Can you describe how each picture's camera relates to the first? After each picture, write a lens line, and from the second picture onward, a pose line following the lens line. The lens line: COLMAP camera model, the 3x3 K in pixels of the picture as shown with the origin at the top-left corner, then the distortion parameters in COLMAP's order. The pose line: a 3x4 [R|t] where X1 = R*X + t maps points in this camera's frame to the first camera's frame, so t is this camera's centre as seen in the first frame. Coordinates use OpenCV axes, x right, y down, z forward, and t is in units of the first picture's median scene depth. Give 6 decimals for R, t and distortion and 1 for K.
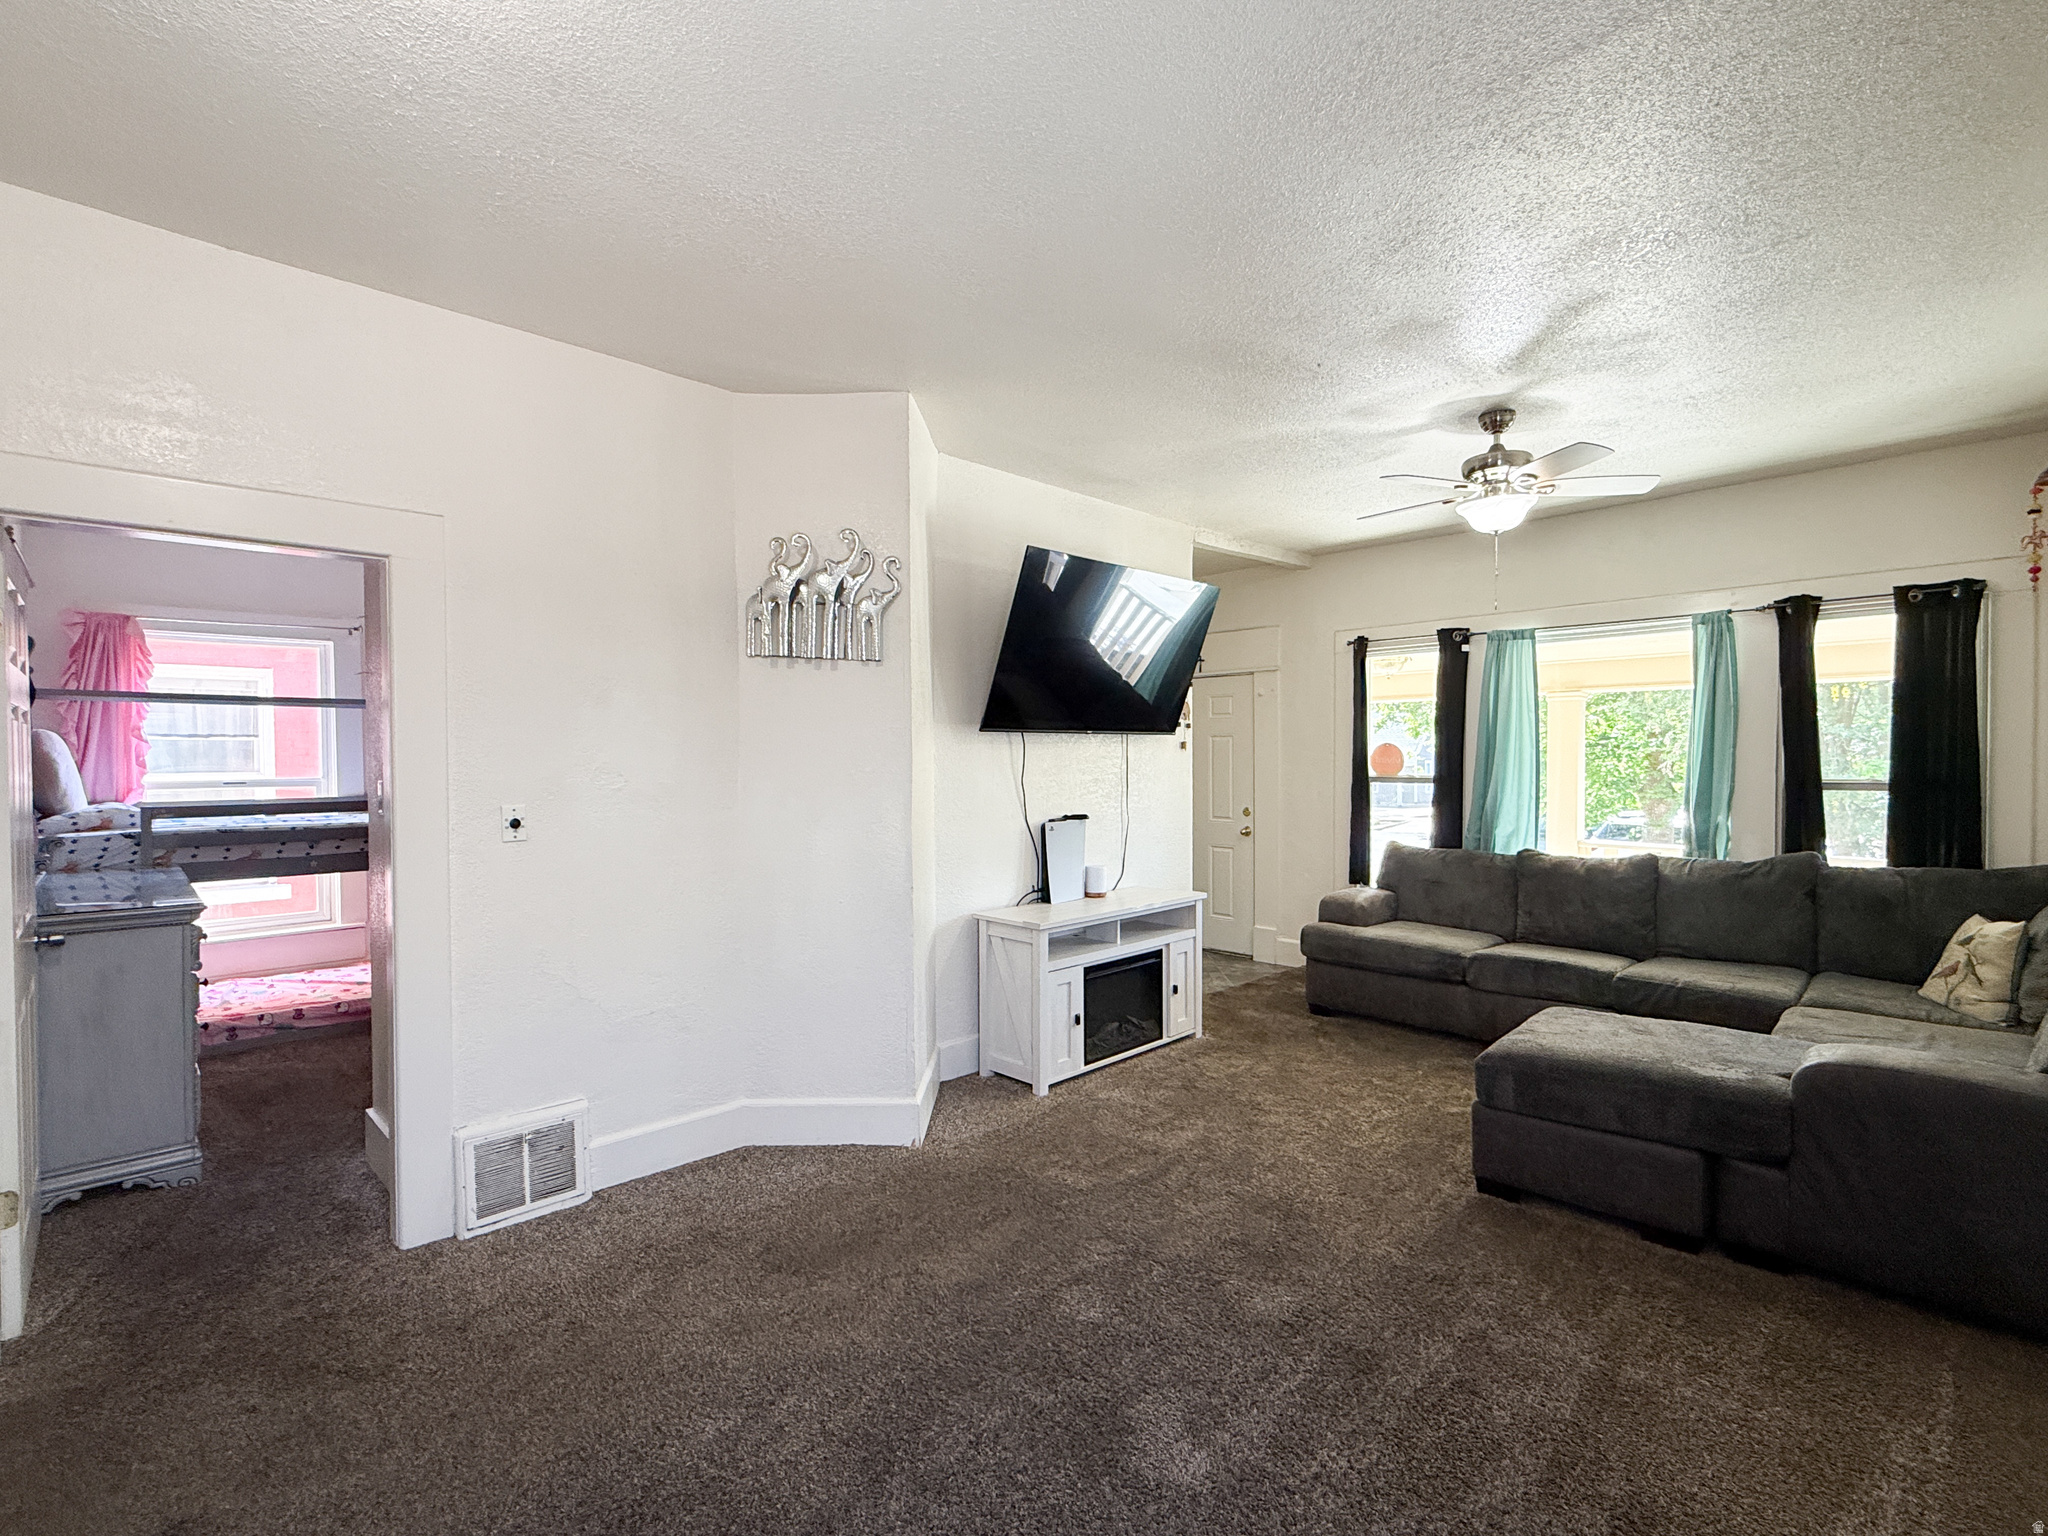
lens RADIAL K [[950.8, 0, 1029.4], [0, 950.8, 763.2], [0, 0, 1]] dist [-0.002405, 0.000151]
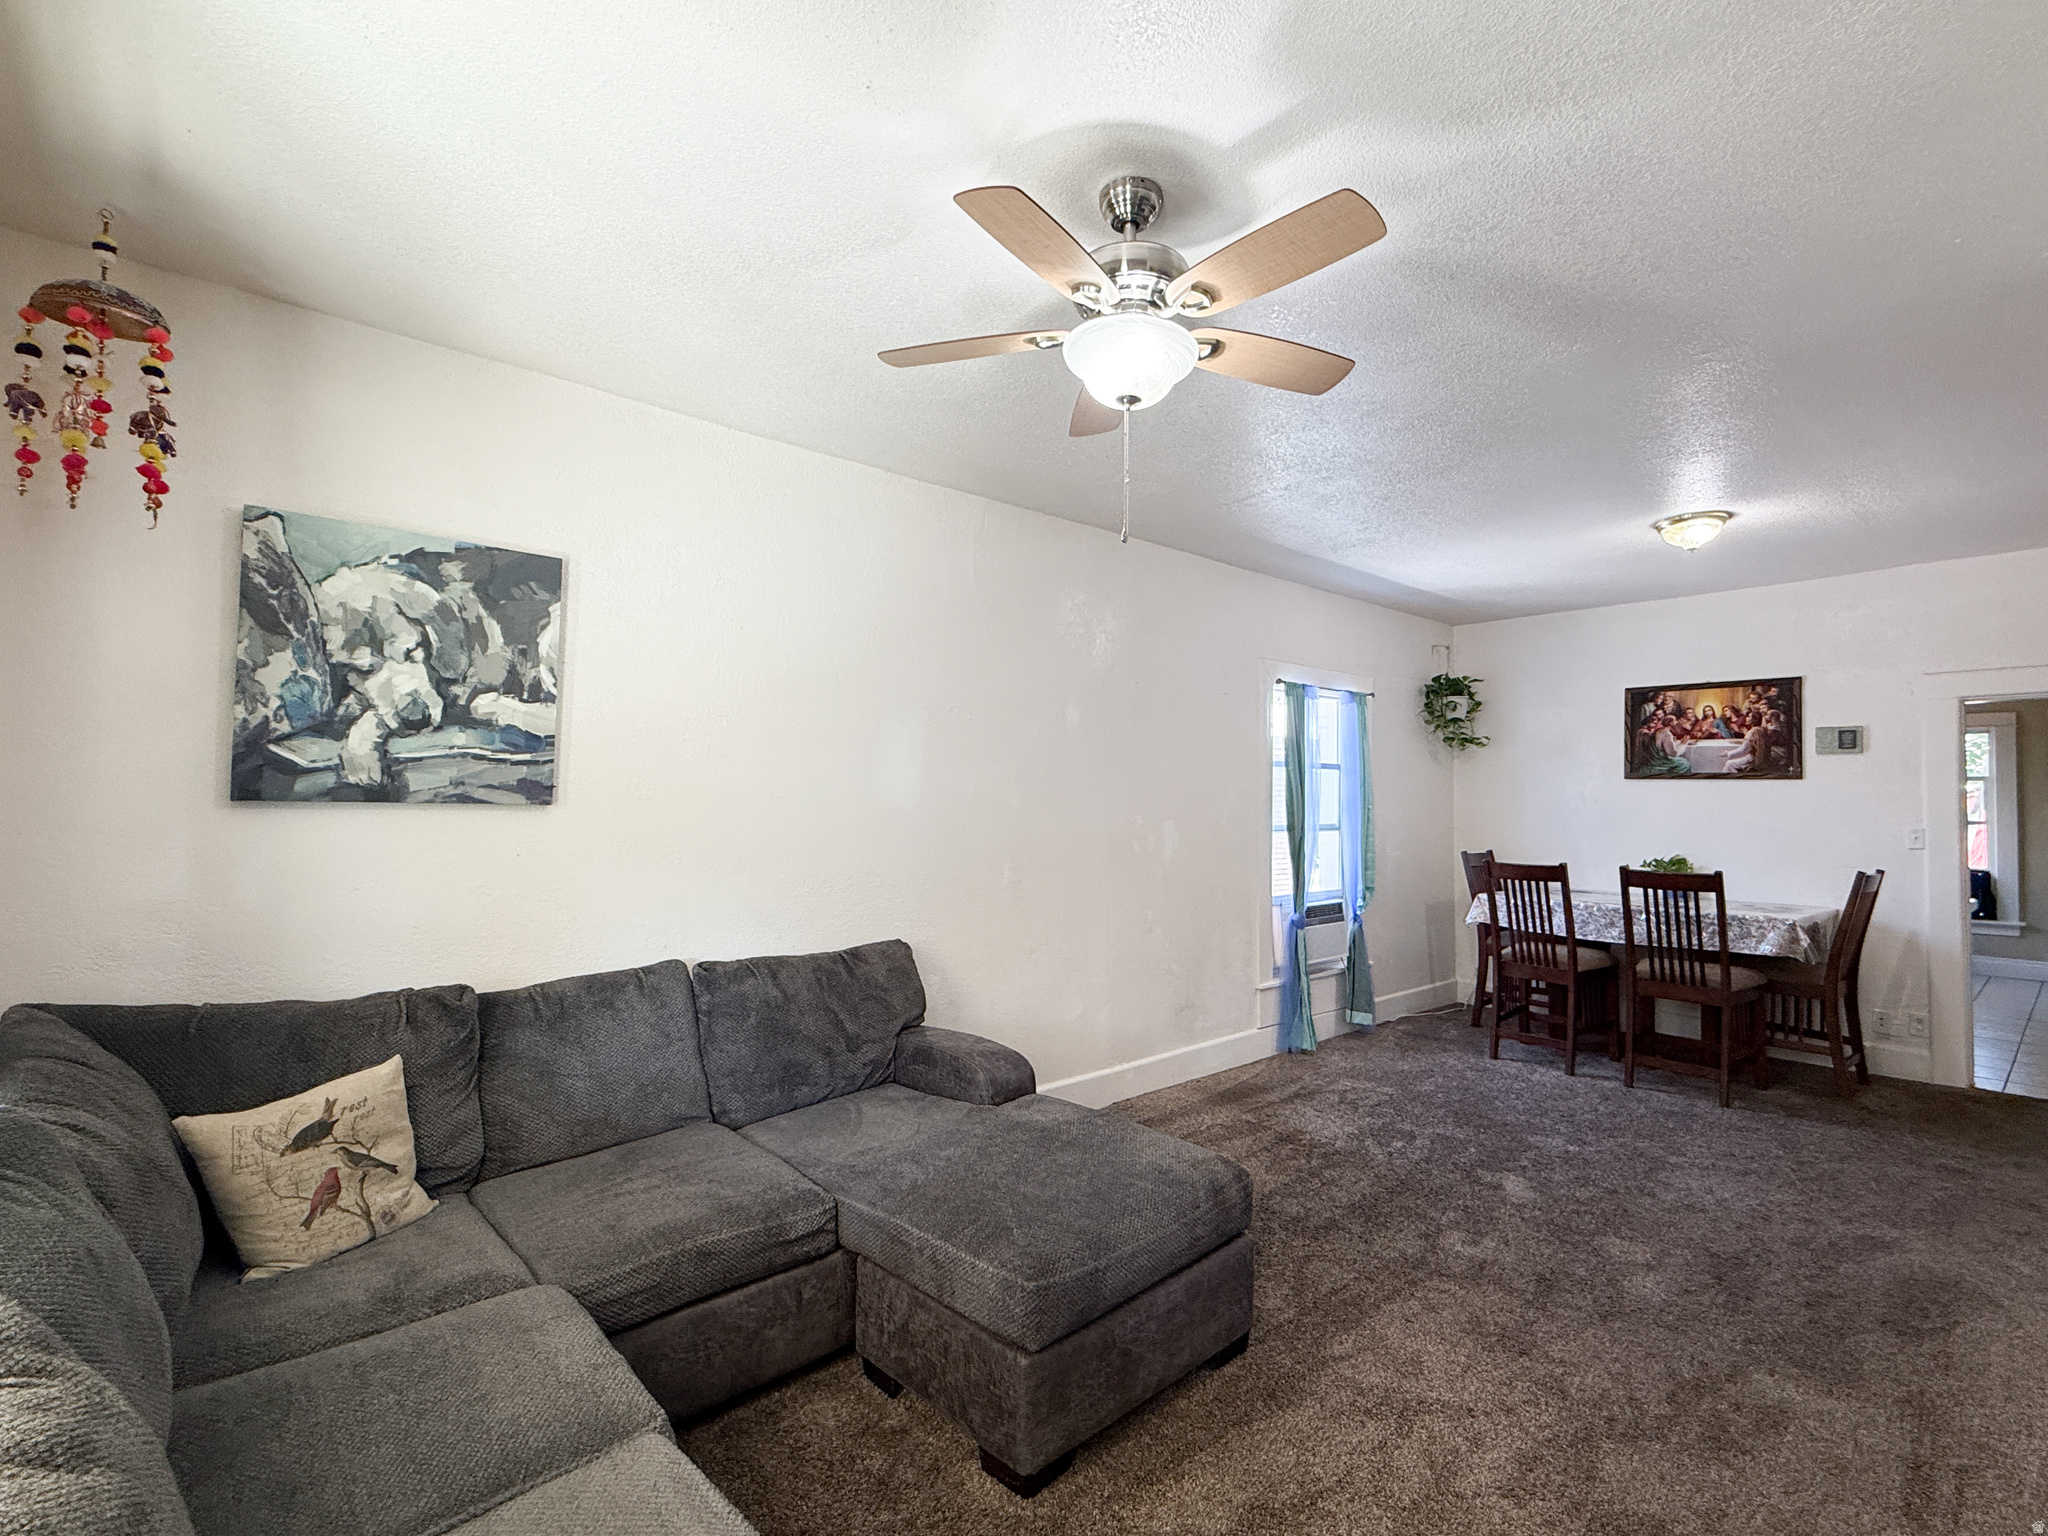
lens RADIAL K [[950.8, 0, 1025.0], [0, 950.8, 769.6], [0, 0, 1]] dist [-0.002405, 0.000151]
pose [[-0.997927, -0.002211, 0.064321, 0.426902], [-0.003430, 0.999817, -0.018845, -0.020905], [-0.064268, -0.019027, -0.997751, 1.277541]]
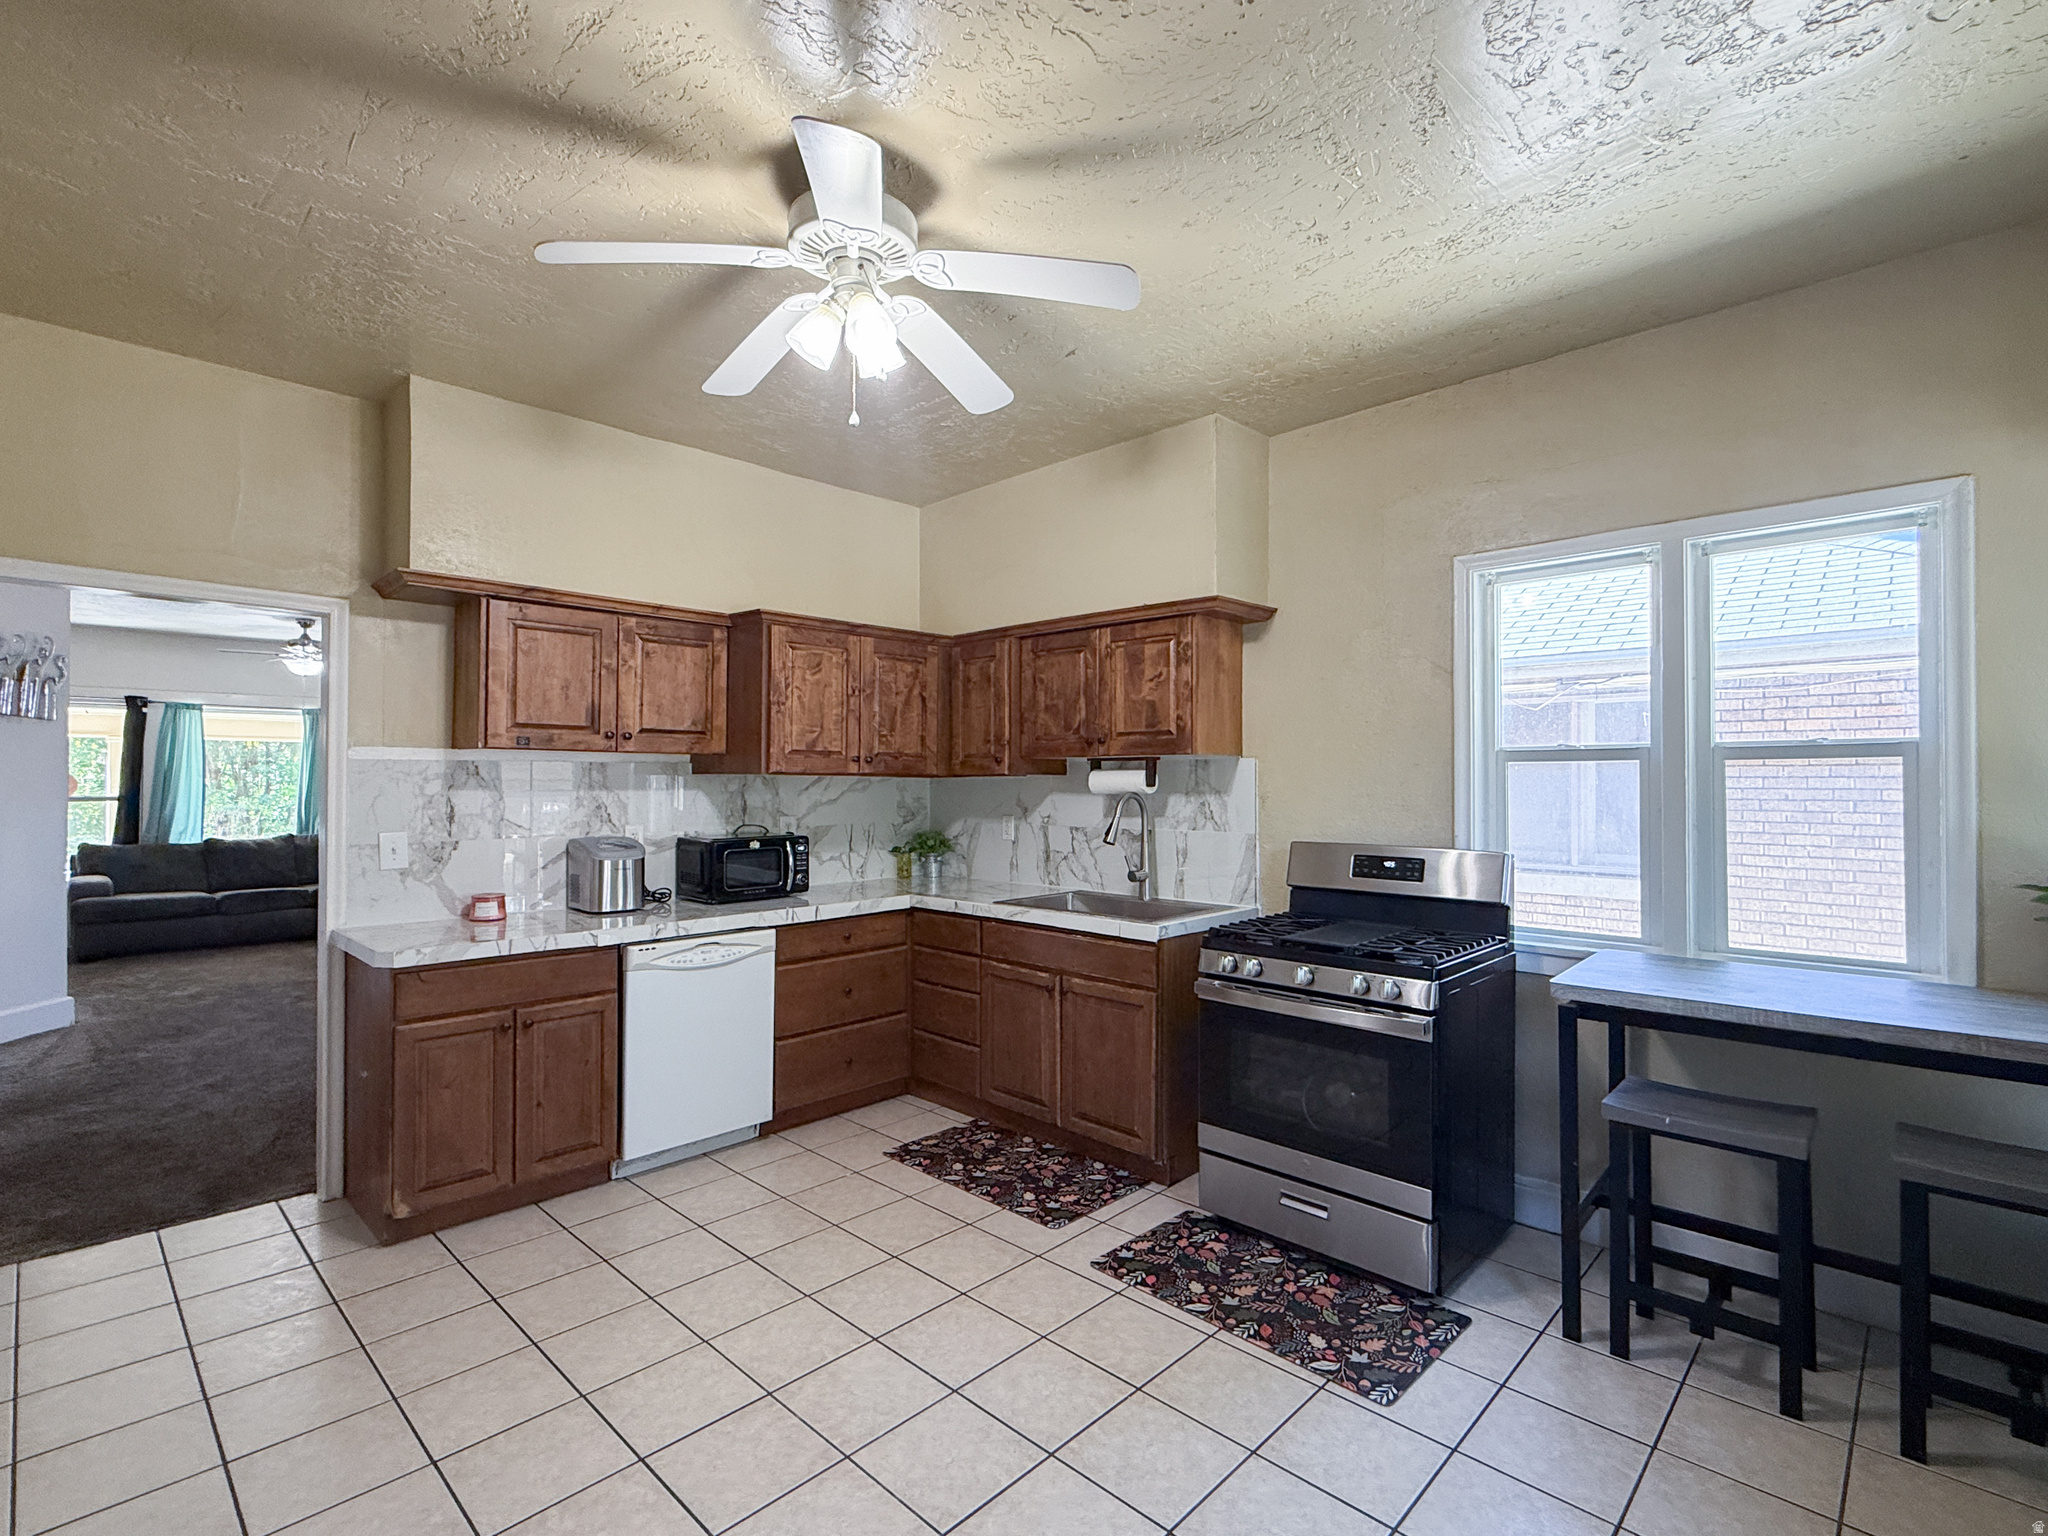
lens RADIAL K [[950.8, 0, 1020.6], [0, 950.8, 769.9], [0, 0, 1]] dist [-0.002405, 0.000151]
pose [[-0.028542, 0.009984, 0.999543, -1.370540], [0.004387, 0.999942, -0.009863, -0.007101], [-0.999583, 0.004104, -0.028584, -0.433254]]
